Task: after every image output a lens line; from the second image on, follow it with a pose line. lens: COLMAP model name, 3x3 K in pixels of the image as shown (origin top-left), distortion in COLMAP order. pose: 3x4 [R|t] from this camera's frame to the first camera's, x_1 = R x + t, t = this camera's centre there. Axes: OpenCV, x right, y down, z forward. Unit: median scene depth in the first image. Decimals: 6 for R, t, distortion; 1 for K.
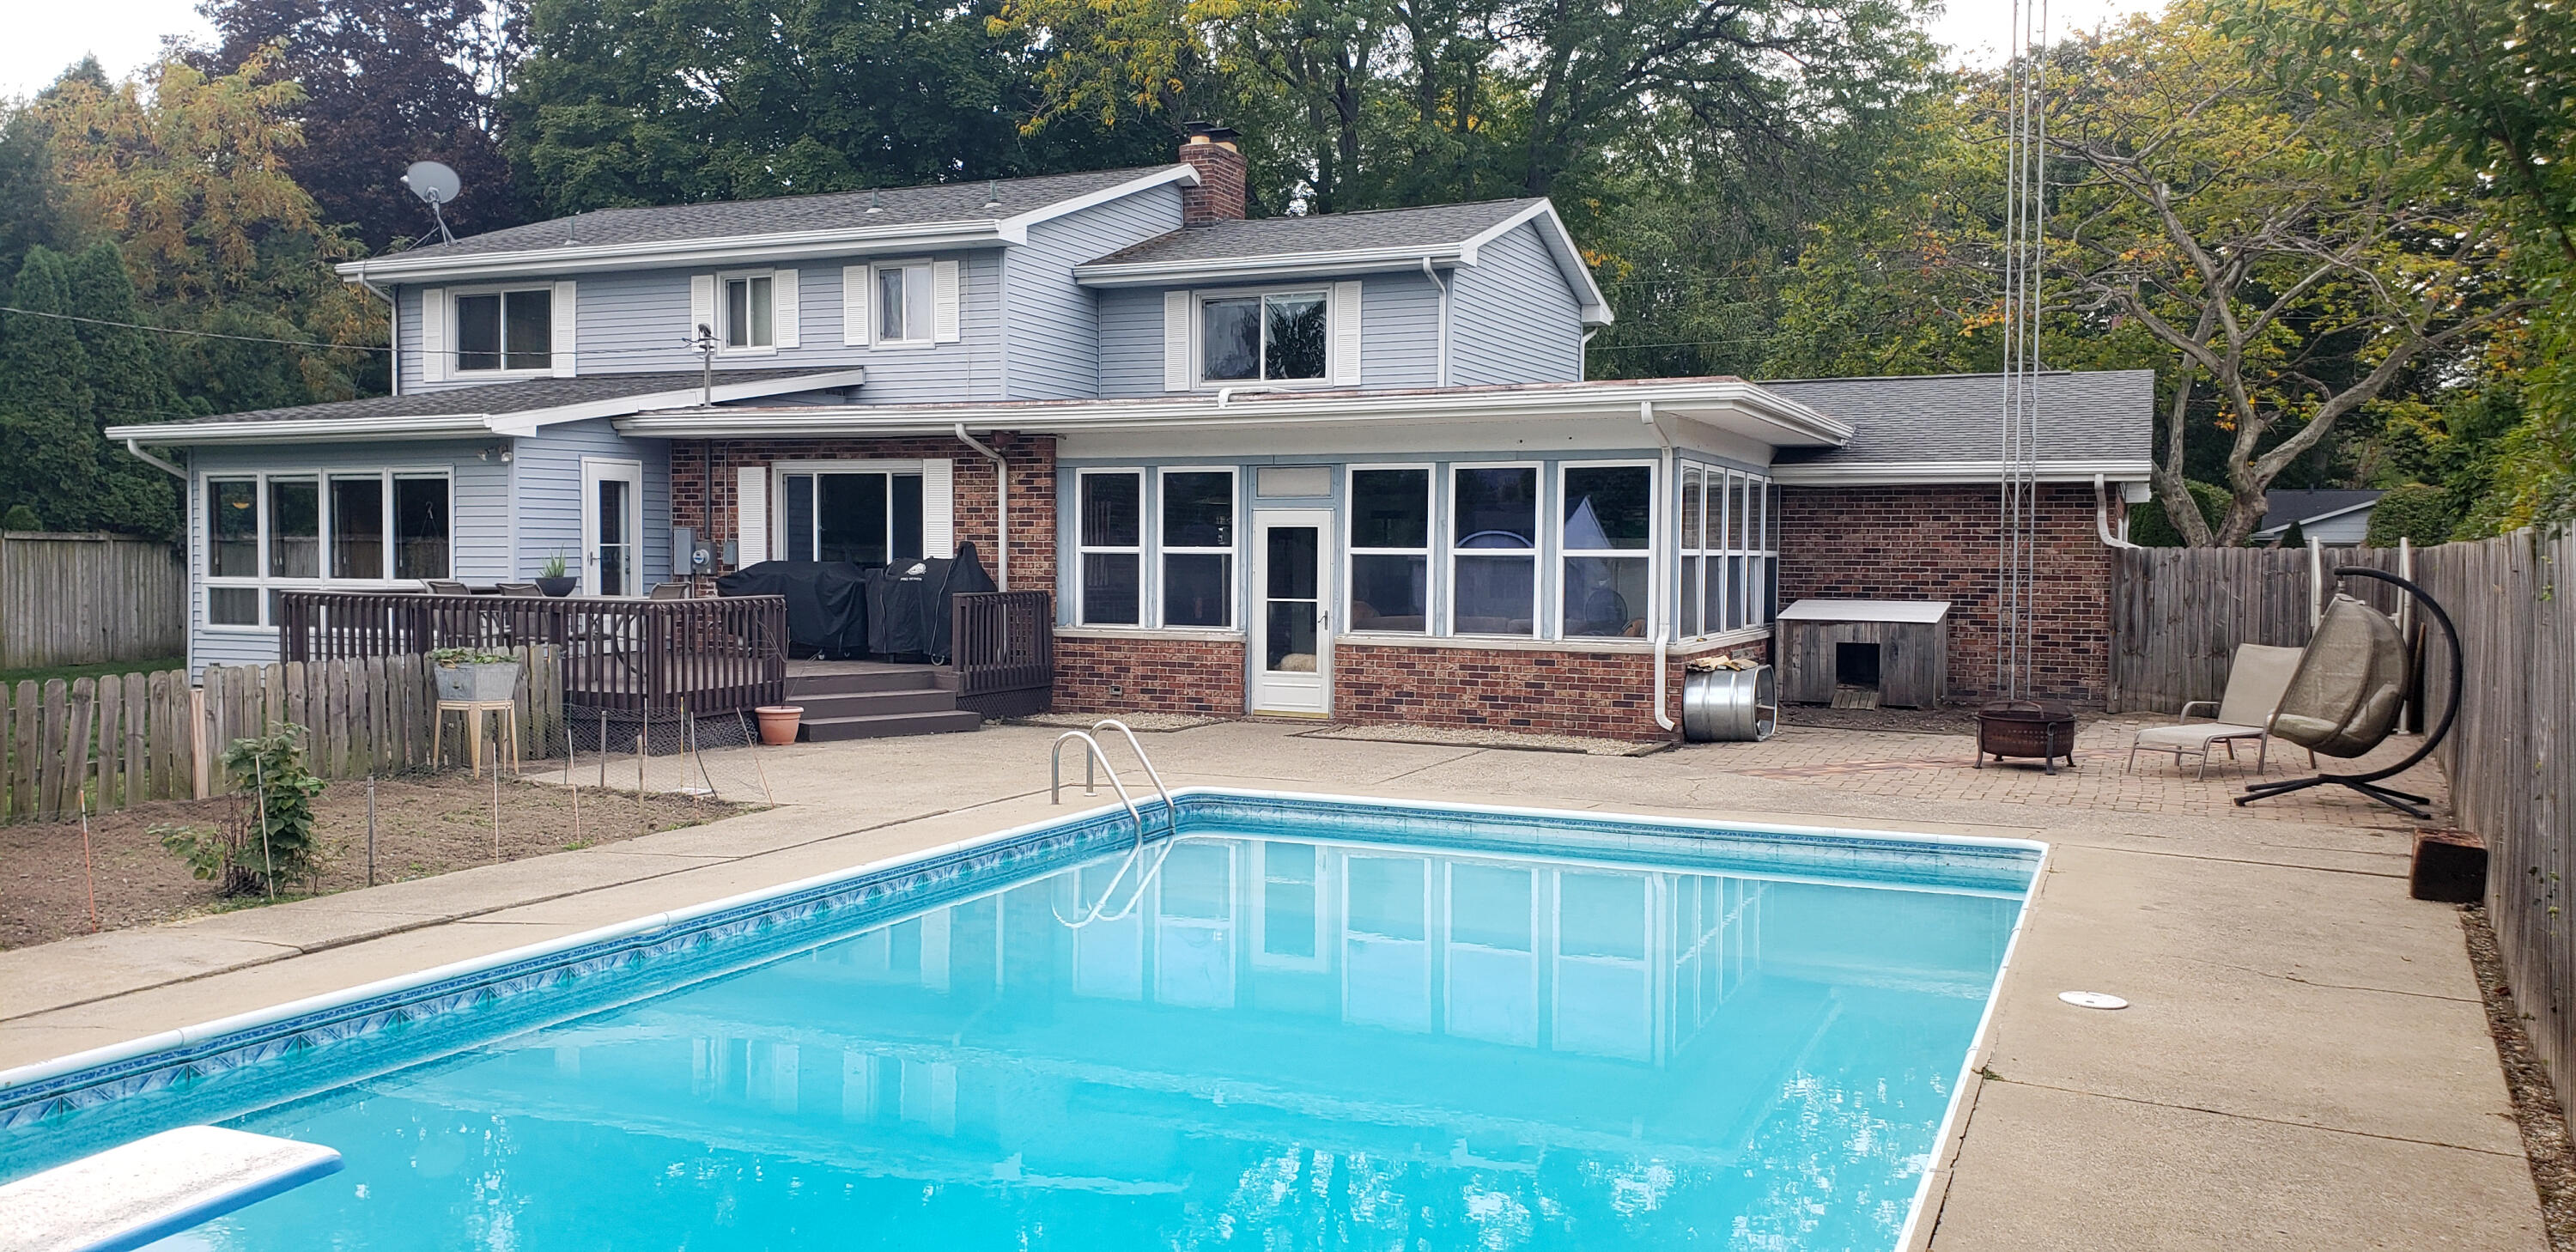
lens RADIAL K [[2007.8, 0, 1221.1], [0, 2007.8, 626.2], [0, 0, 1]] dist [0.062449, -0.055546]
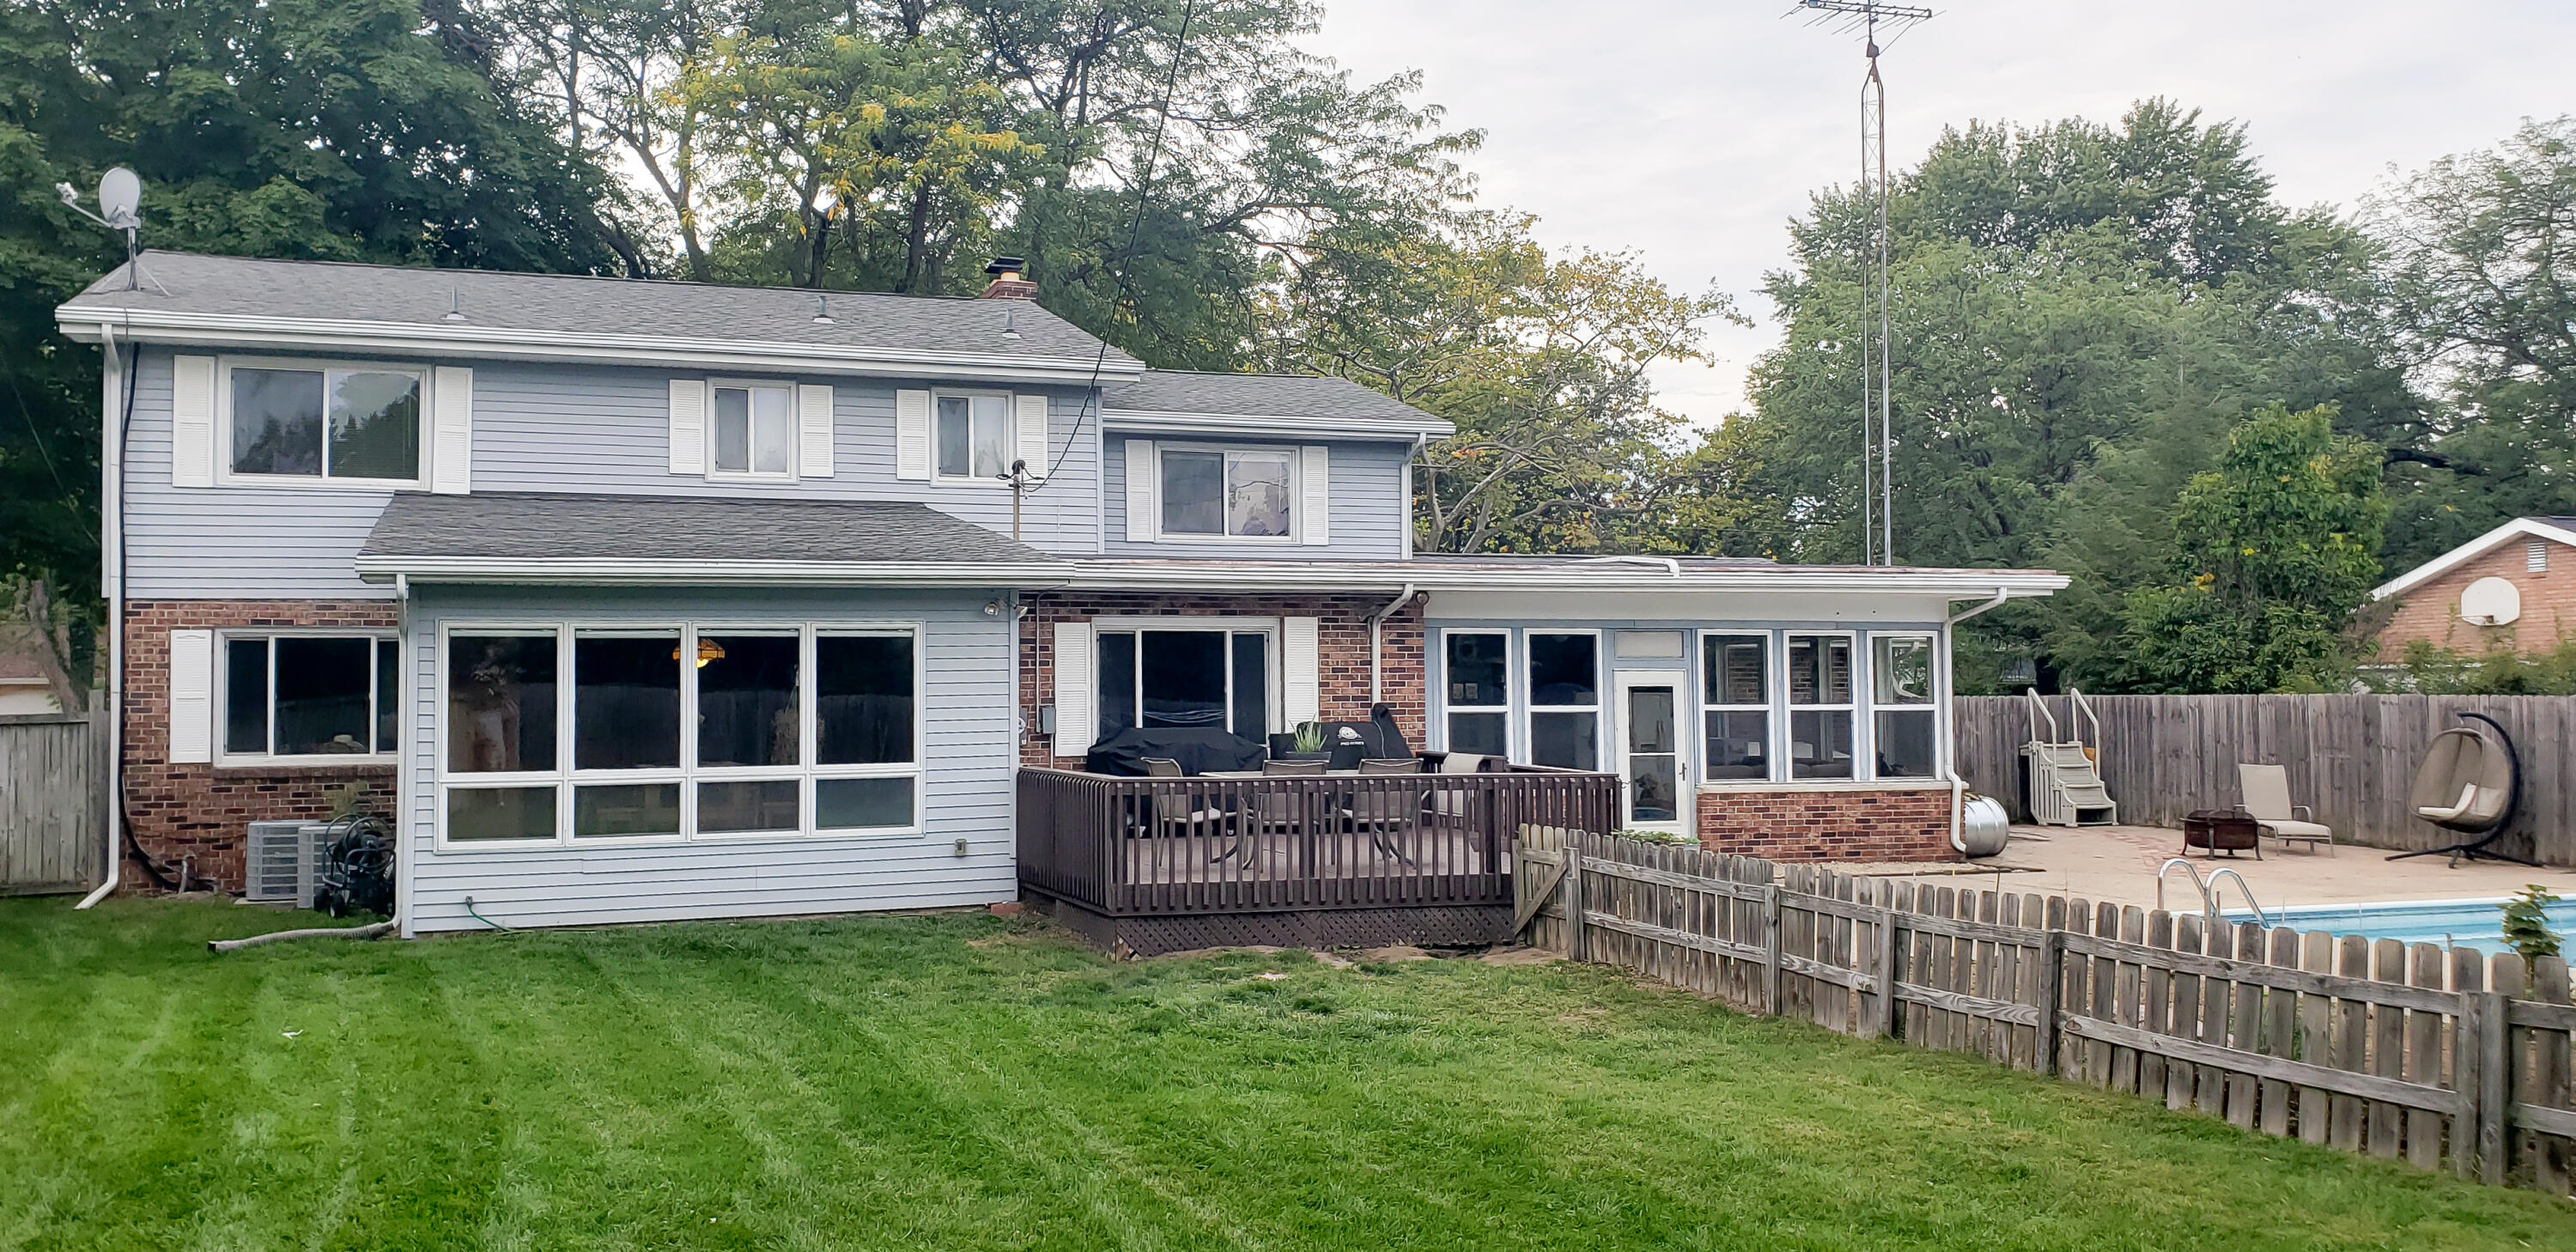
lens RADIAL K [[2007.8, 0, 1268.0], [0, 2007.8, 622.2], [0, 0, 1]] dist [0.062449, -0.055546]
pose [[0.735148, 0.014087, 0.677760, -0.813635], [0.038007, 0.997355, -0.061956, -0.023682], [-0.676840, 0.071306, 0.732668, 0.332636]]
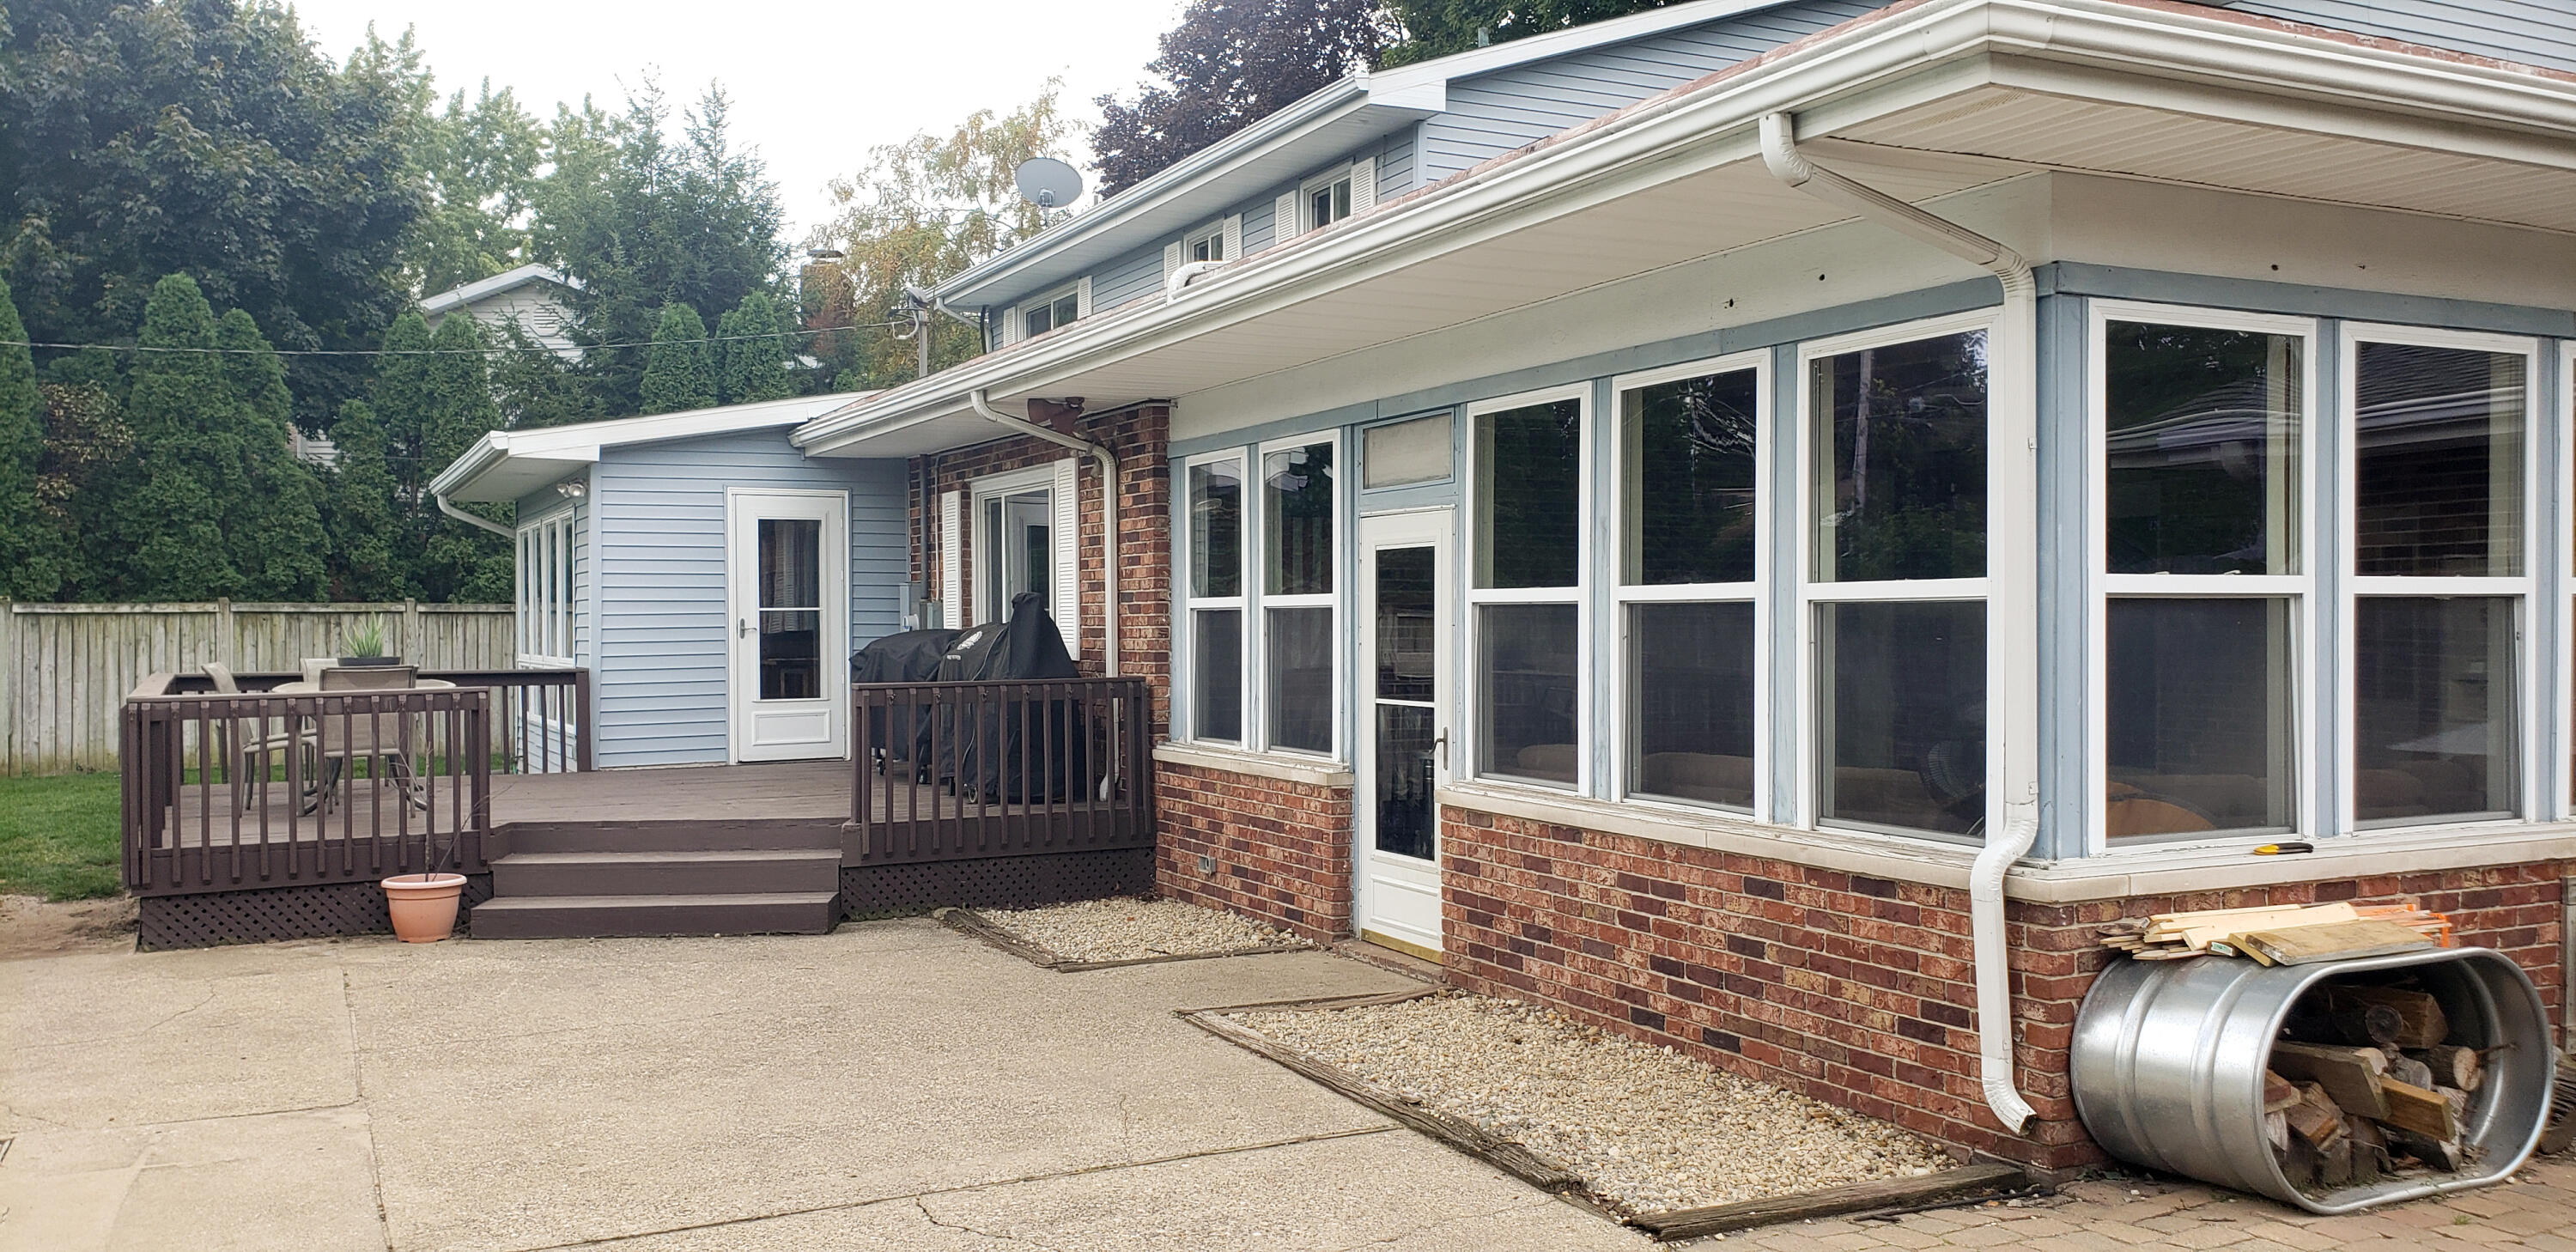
lens RADIAL K [[2007.8, 0, 1247.0], [0, 2007.8, 609.1], [0, 0, 1]] dist [0.062449, -0.055546]
pose [[0.769771, -0.014236, -0.638161, 0.295057], [-0.013476, 0.999166, -0.038544, -0.015827], [0.638178, 0.038270, 0.768937, 0.590772]]
